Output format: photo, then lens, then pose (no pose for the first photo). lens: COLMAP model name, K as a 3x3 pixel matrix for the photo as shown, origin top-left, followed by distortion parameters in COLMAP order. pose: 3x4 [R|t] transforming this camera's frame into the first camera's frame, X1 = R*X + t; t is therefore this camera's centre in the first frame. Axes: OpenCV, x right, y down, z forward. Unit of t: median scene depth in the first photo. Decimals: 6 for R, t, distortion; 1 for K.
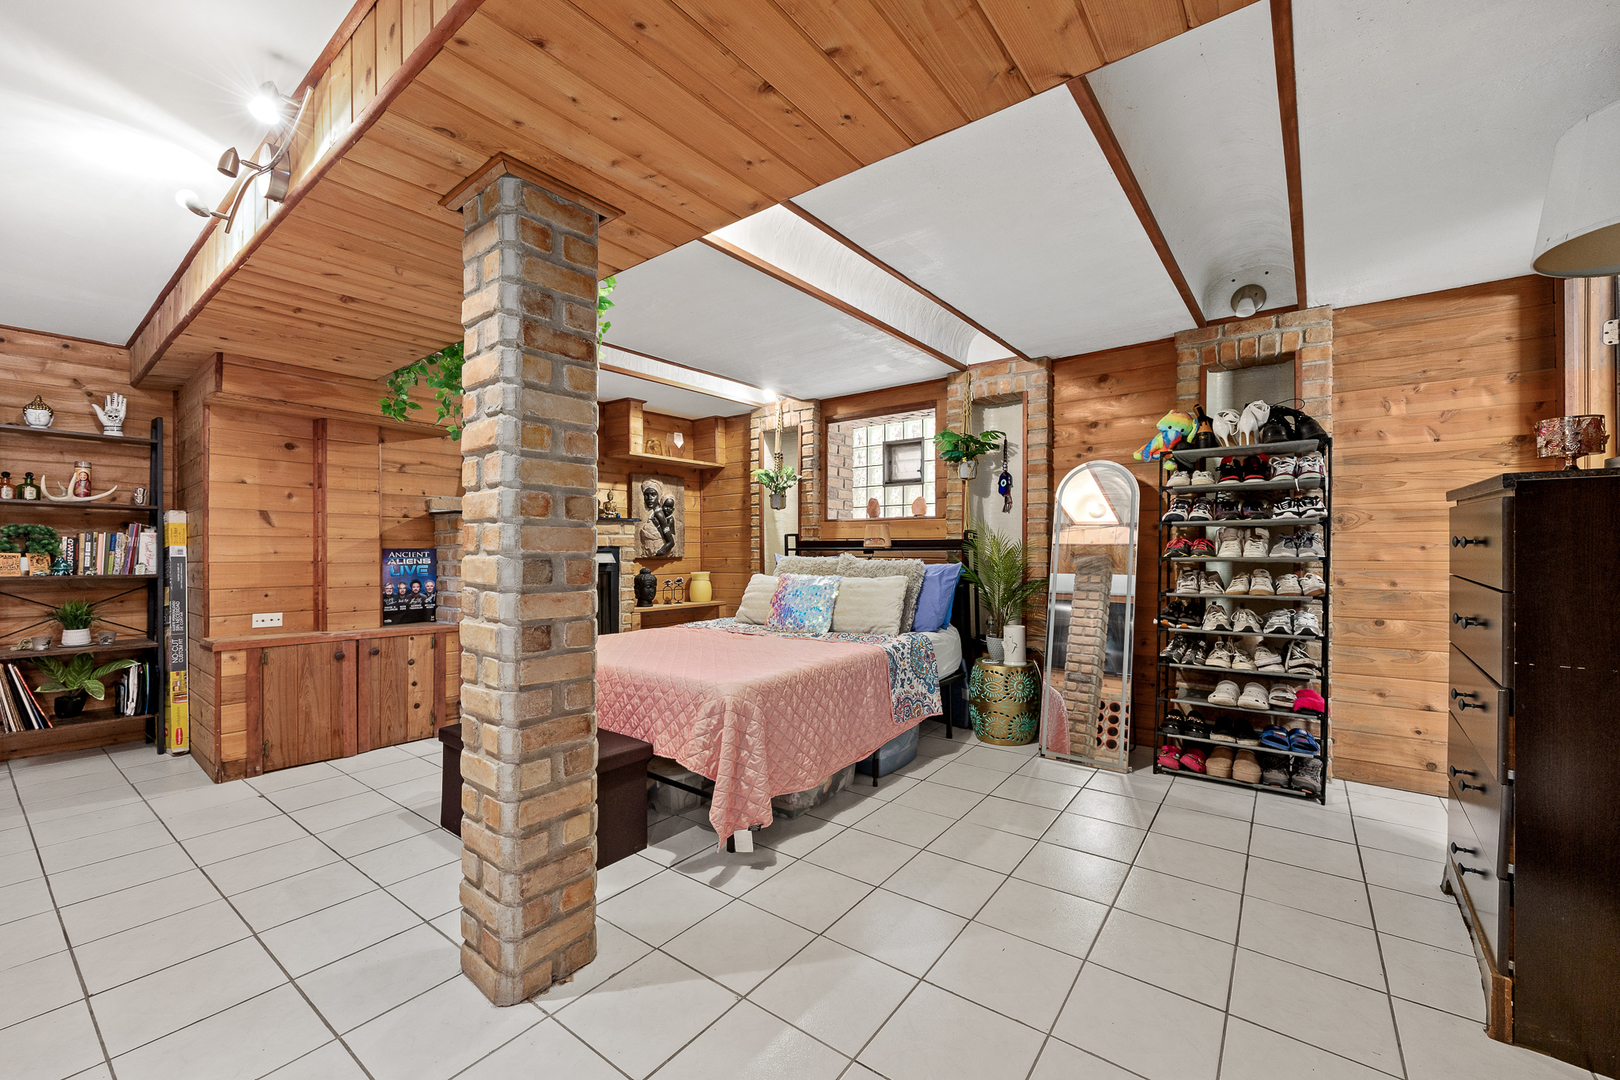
lens RADIAL K [[640.2, 0, 806.6], [0, 640.2, 543.1], [0, 0, 1]] dist [-0.000607, -0.000043]
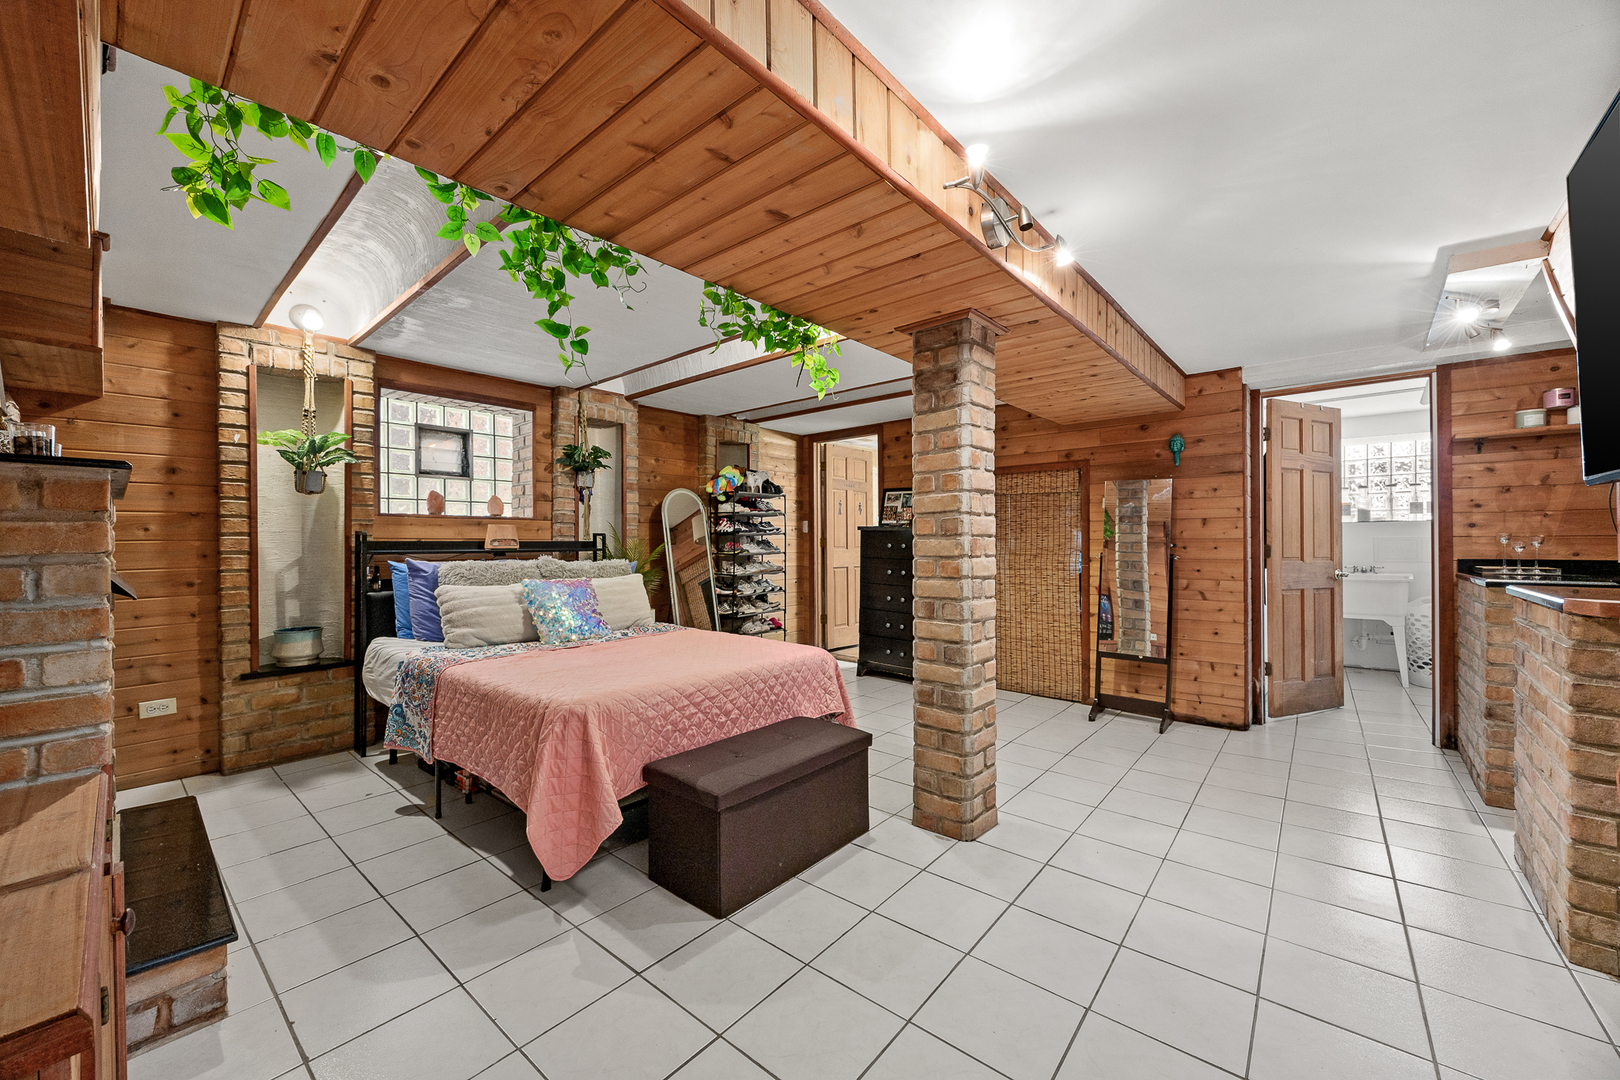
lens RADIAL K [[640.2, 0, 806.6], [0, 640.2, 543.1], [0, 0, 1]] dist [-0.000607, -0.000043]
pose [[0.057359, -0.000961, 0.998353, -0.854368], [-0.005659, 0.999983, 0.001288, -0.005927], [-0.998338, -0.005724, 0.057352, 0.549603]]
